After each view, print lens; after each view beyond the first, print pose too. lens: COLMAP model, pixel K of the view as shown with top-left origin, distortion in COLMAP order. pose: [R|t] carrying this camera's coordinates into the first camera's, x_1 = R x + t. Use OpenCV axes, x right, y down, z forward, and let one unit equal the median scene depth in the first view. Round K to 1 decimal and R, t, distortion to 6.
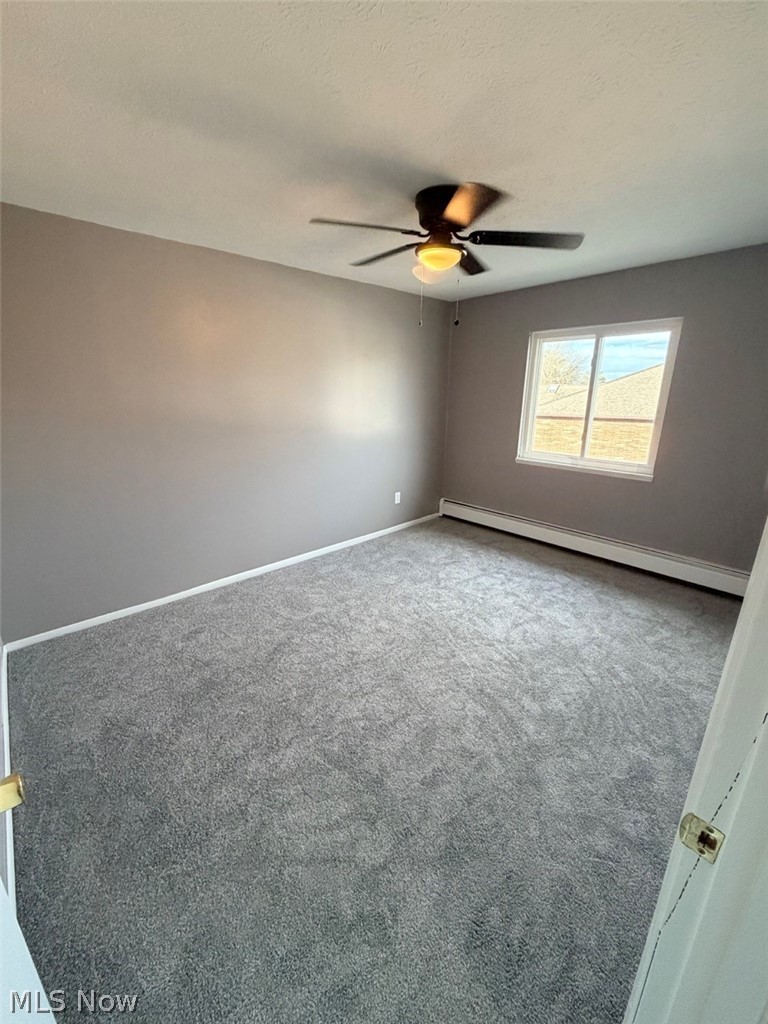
lens RADIAL K [[407.3, 0, 381.2], [0, 407.3, 509.4], [0, 0, 1]] dist [0.000118, -0.000099]
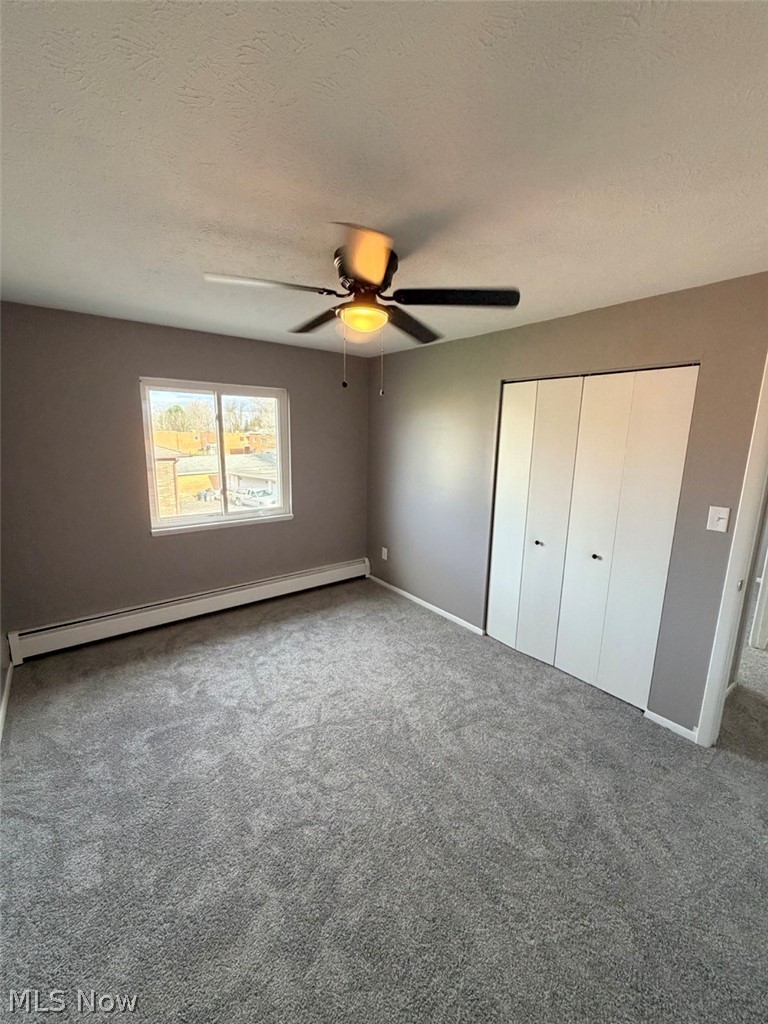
lens RADIAL K [[410.2, 0, 387.4], [0, 410.2, 508.7], [0, 0, 1]] dist [0.001980, 0.000001]
pose [[0.072446, -0.184672, 0.980126, -0.477231], [0.265130, 0.950917, 0.159571, -0.205997], [-0.961487, 0.248300, 0.117853, 0.555923]]
